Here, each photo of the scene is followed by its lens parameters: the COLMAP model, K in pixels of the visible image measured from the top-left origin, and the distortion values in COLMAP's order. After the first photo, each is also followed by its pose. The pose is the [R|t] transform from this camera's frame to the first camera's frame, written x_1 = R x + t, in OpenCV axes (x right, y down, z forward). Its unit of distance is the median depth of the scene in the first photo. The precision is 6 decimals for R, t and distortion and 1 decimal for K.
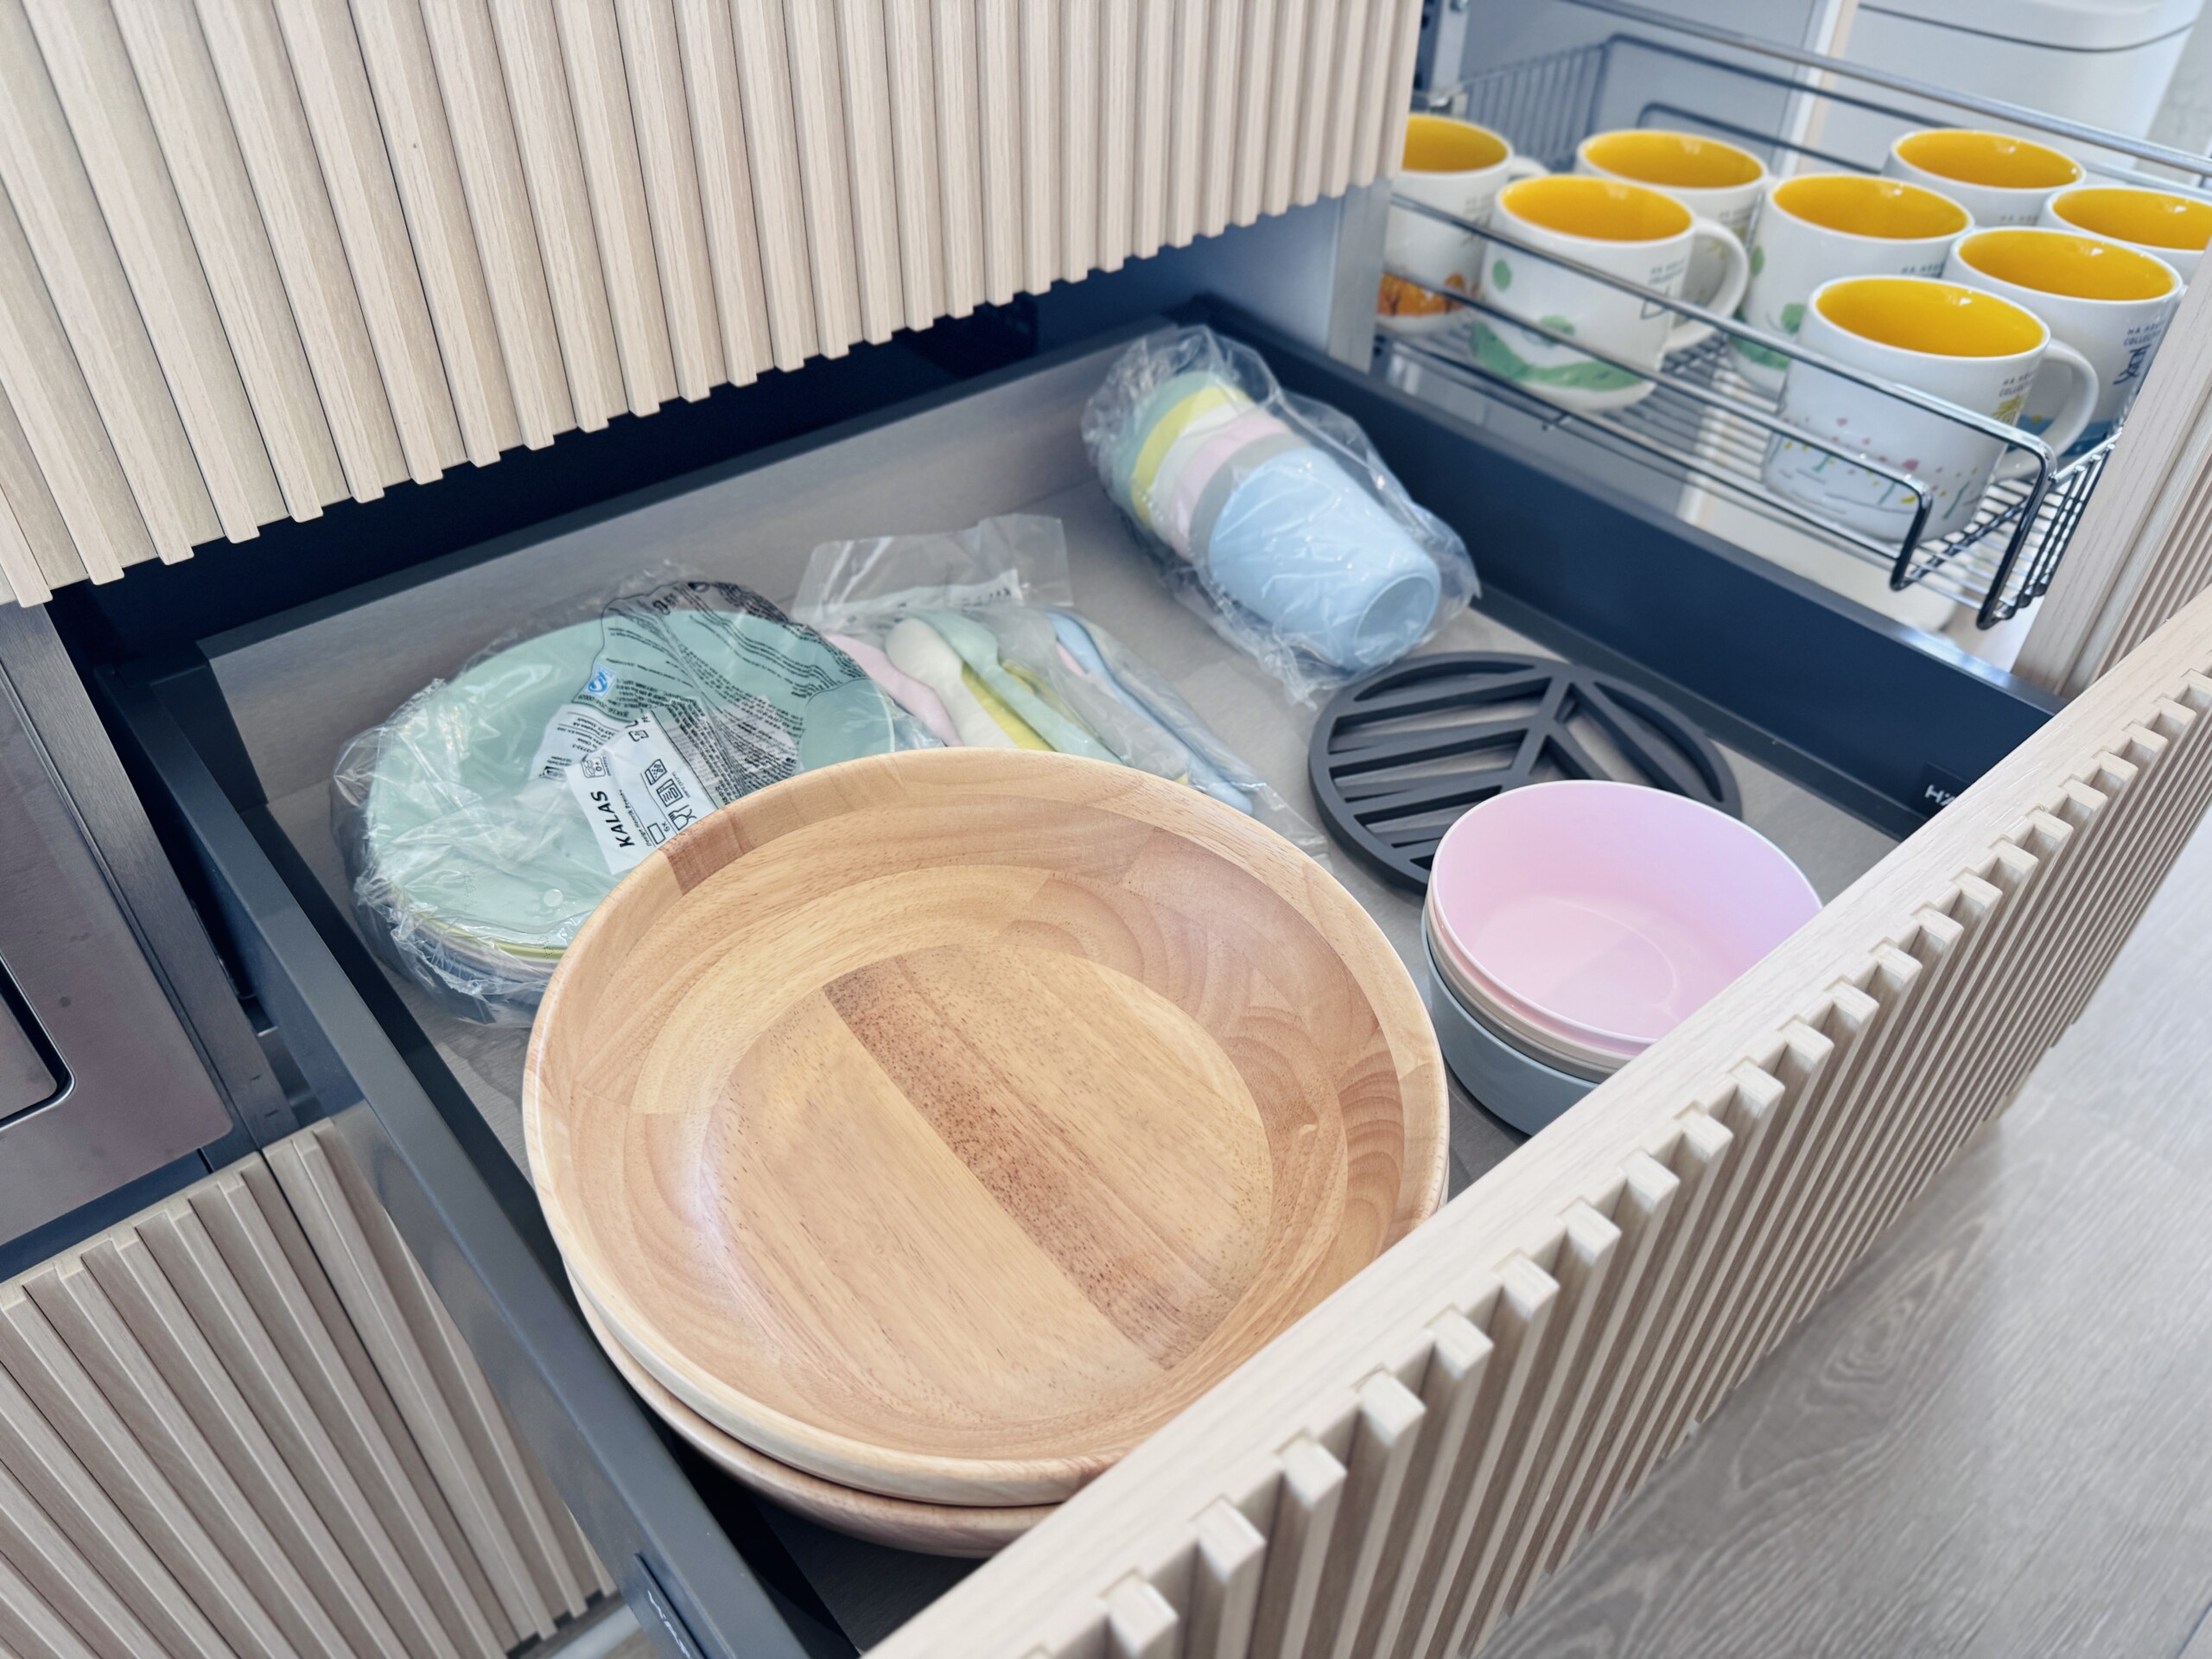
lens RADIAL K [[1585.5, 0, 1082.0], [0, 1585.5, 827.6], [0, 0, 1]] dist [-0.009970, -0.024707]
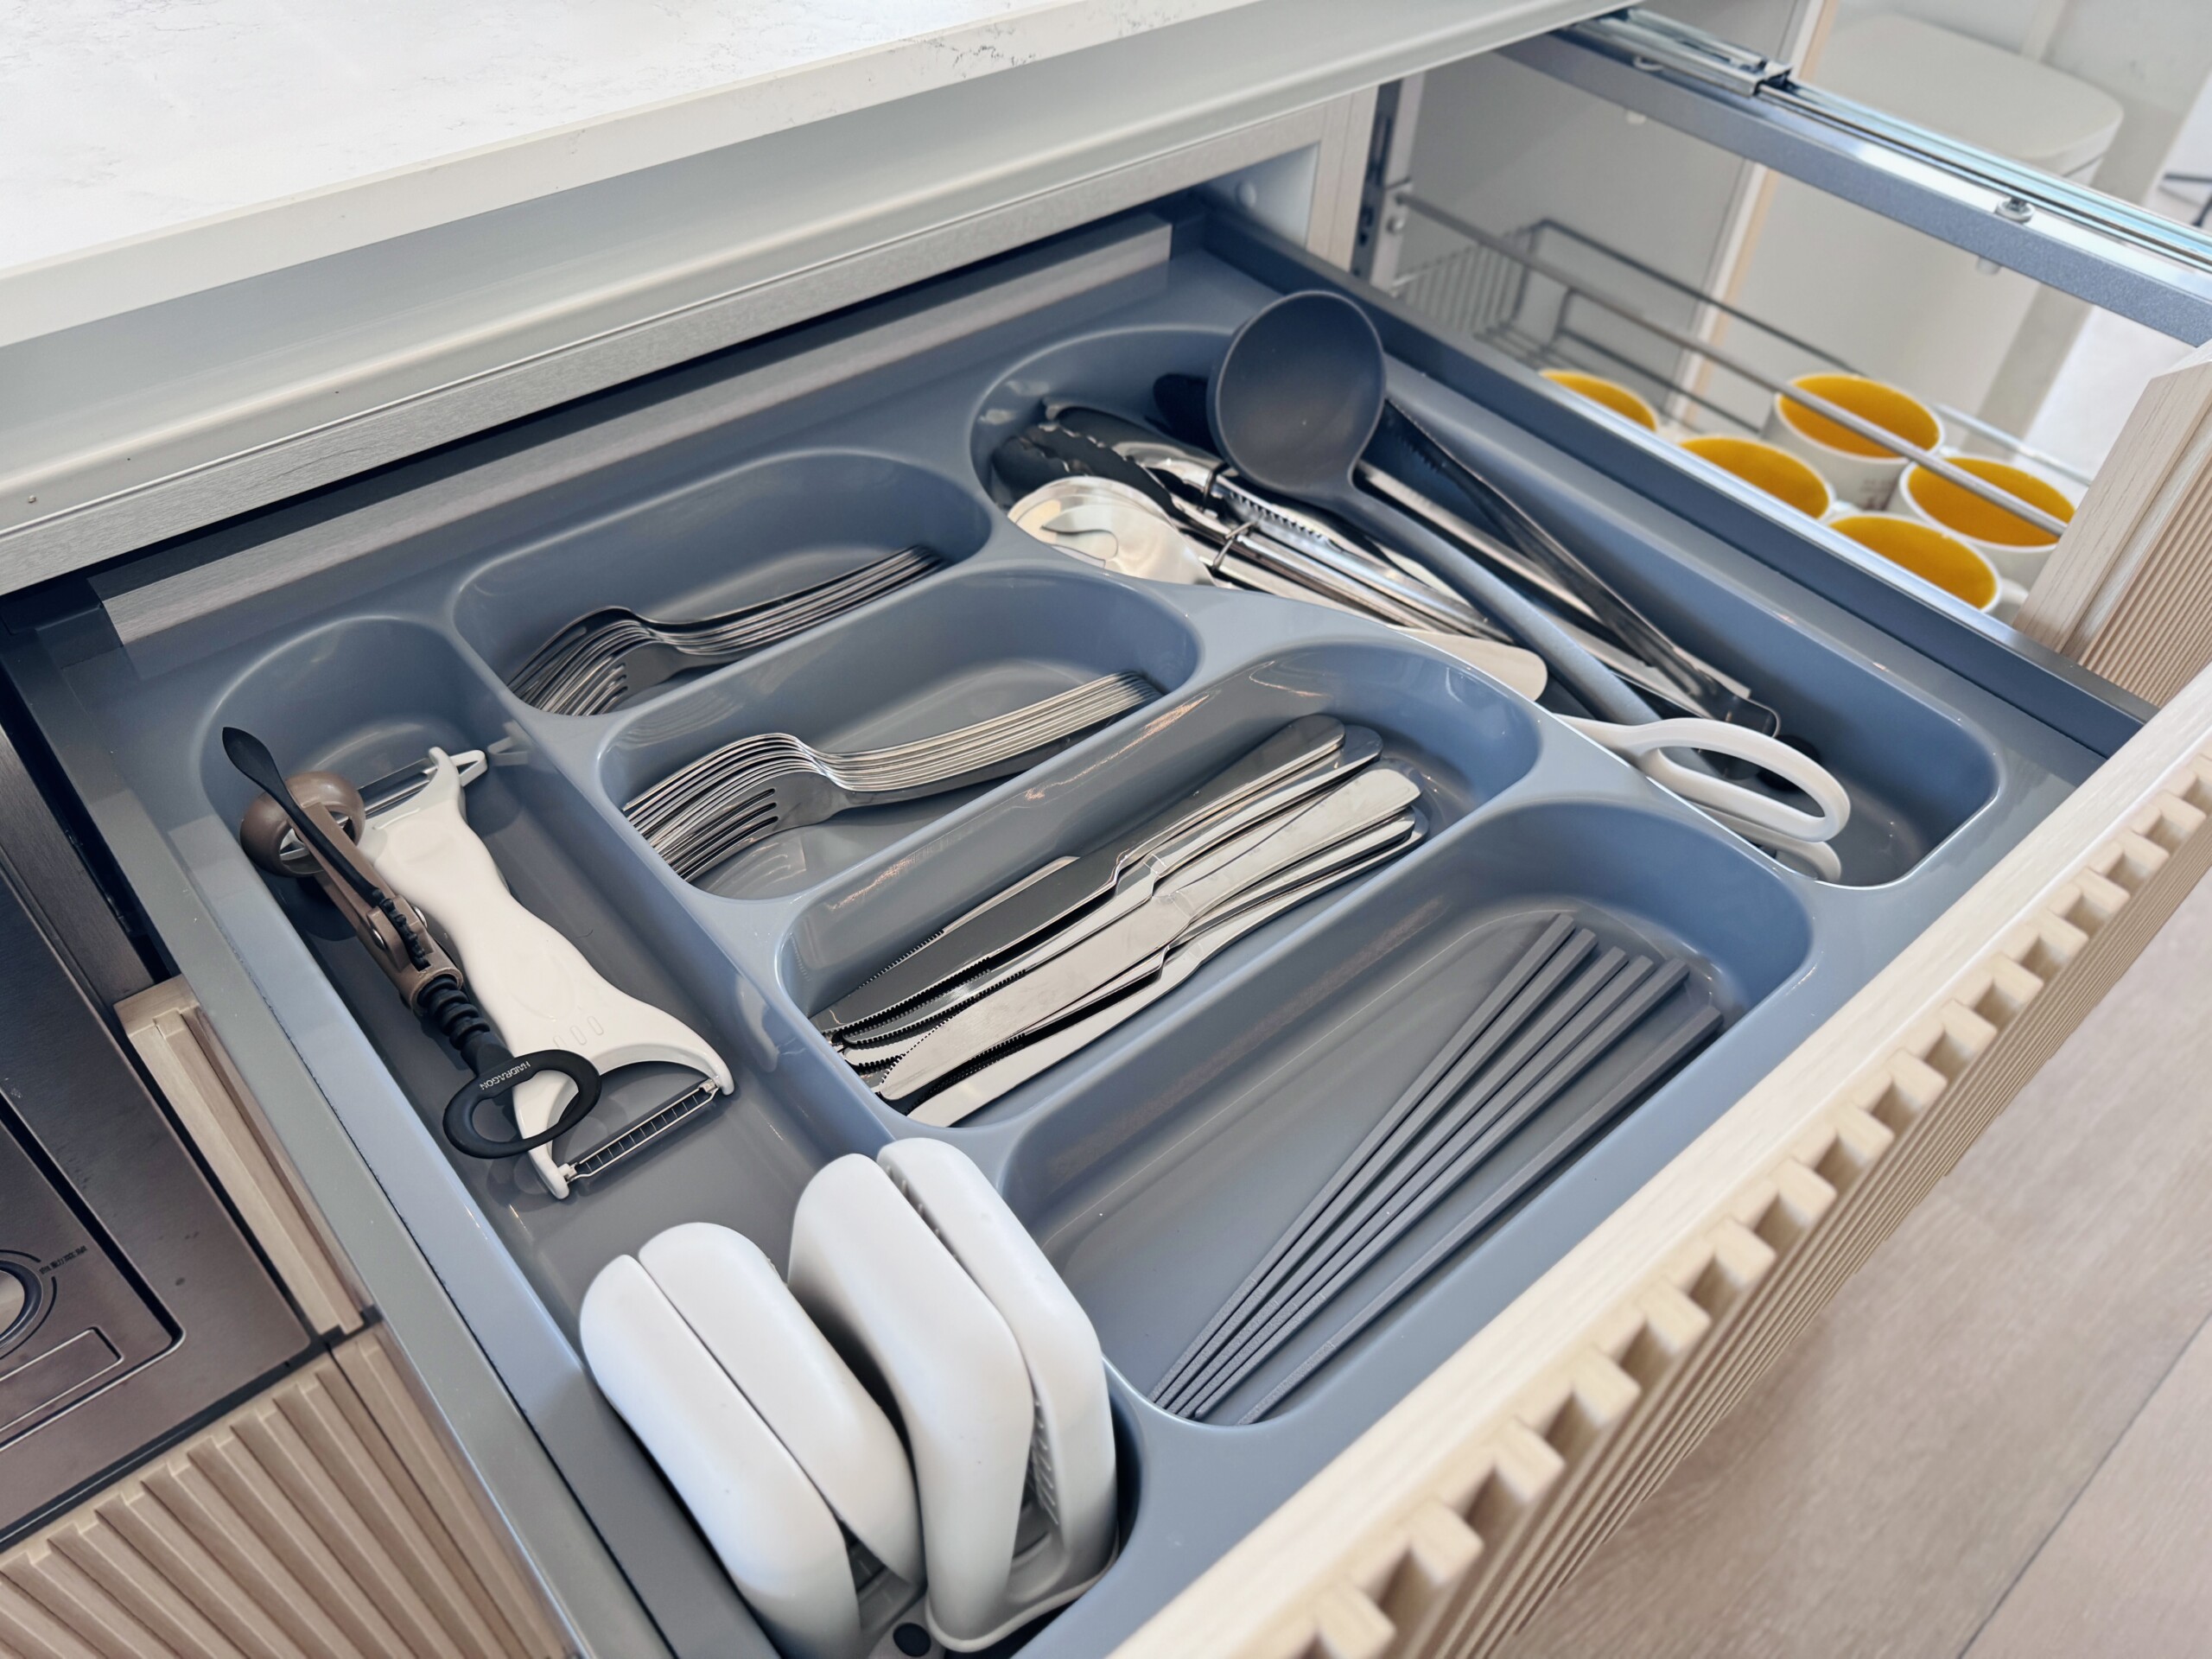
lens RADIAL K [[1585.5, 0, 1109.2], [0, 1585.5, 834.6], [0, 0, 1]] dist [-0.009970, -0.024707]
pose [[0.999037, 0.020751, 0.038663, 0.008455], [-0.023875, 0.996330, 0.082193, -0.189130], [-0.036816, -0.083037, 0.995866, -0.111925]]
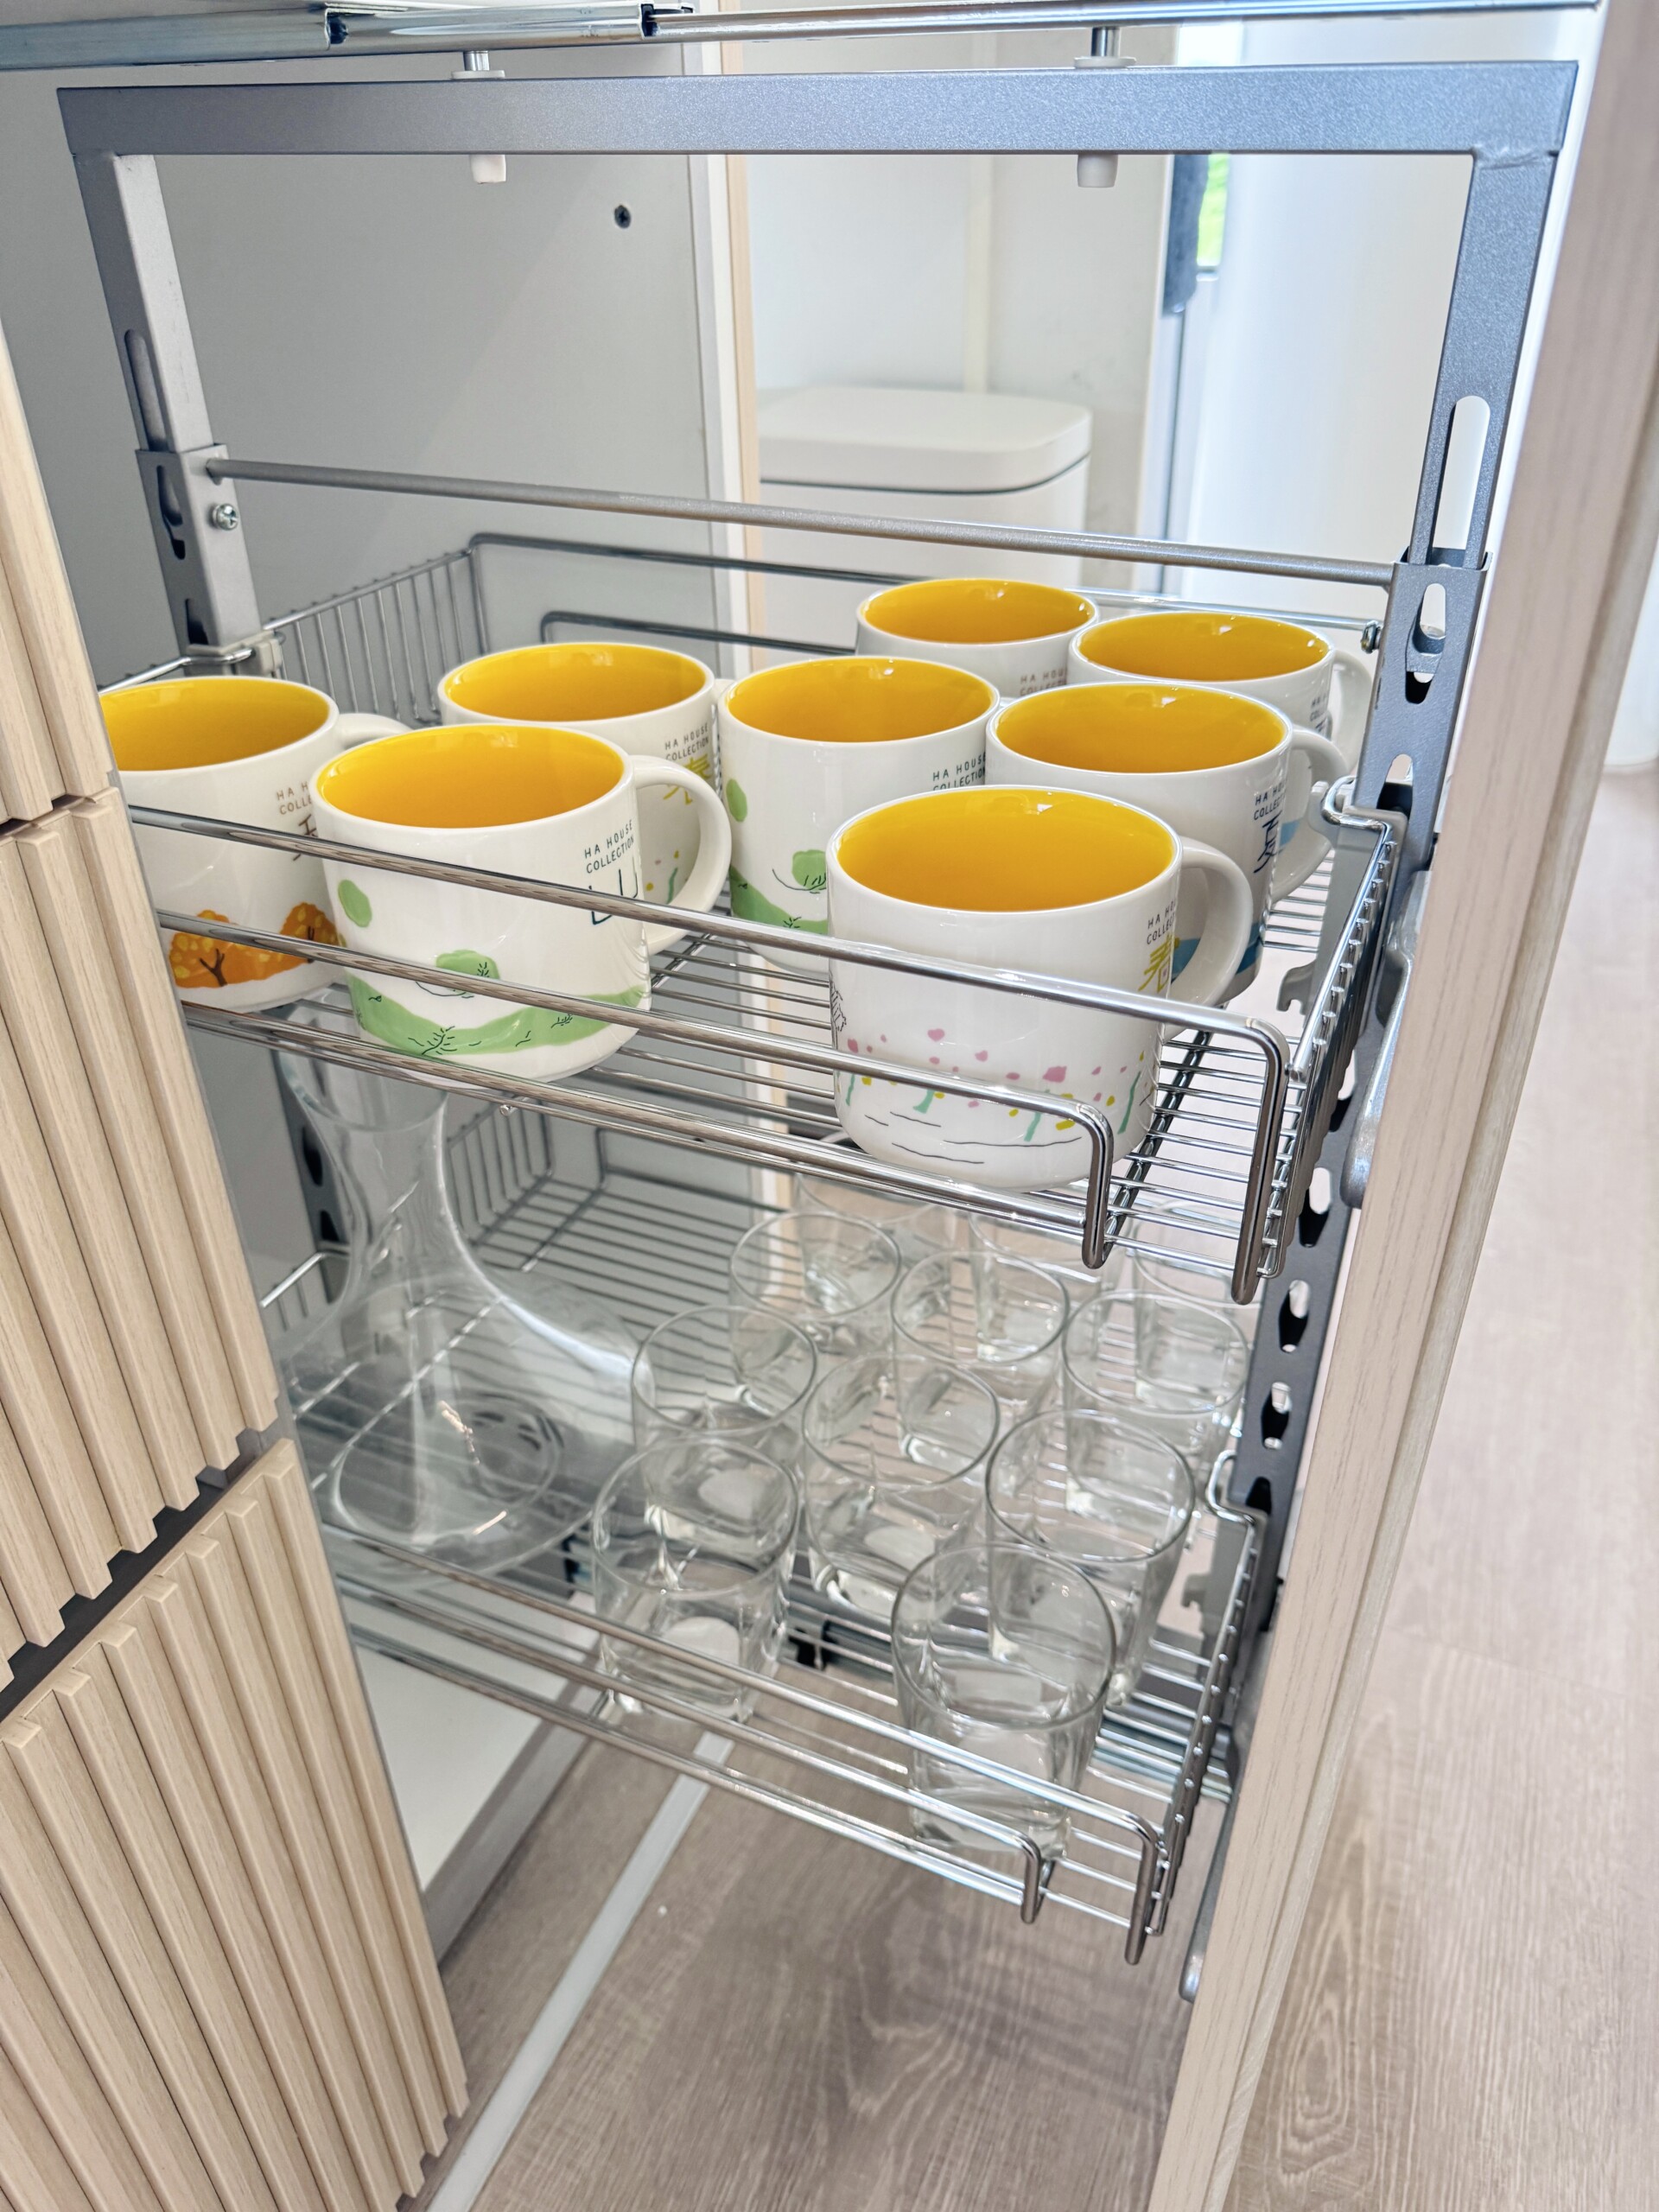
lens RADIAL K [[1585.5, 0, 828.3], [0, 1585.5, 1100.7], [0, 0, 1]] dist [-0.009970, -0.024707]
pose [[0.893257, -0.253893, 0.370986, 0.156684], [0.307626, 0.946991, -0.092603, -0.142181], [-0.327809, 0.196843, 0.924010, 0.336845]]
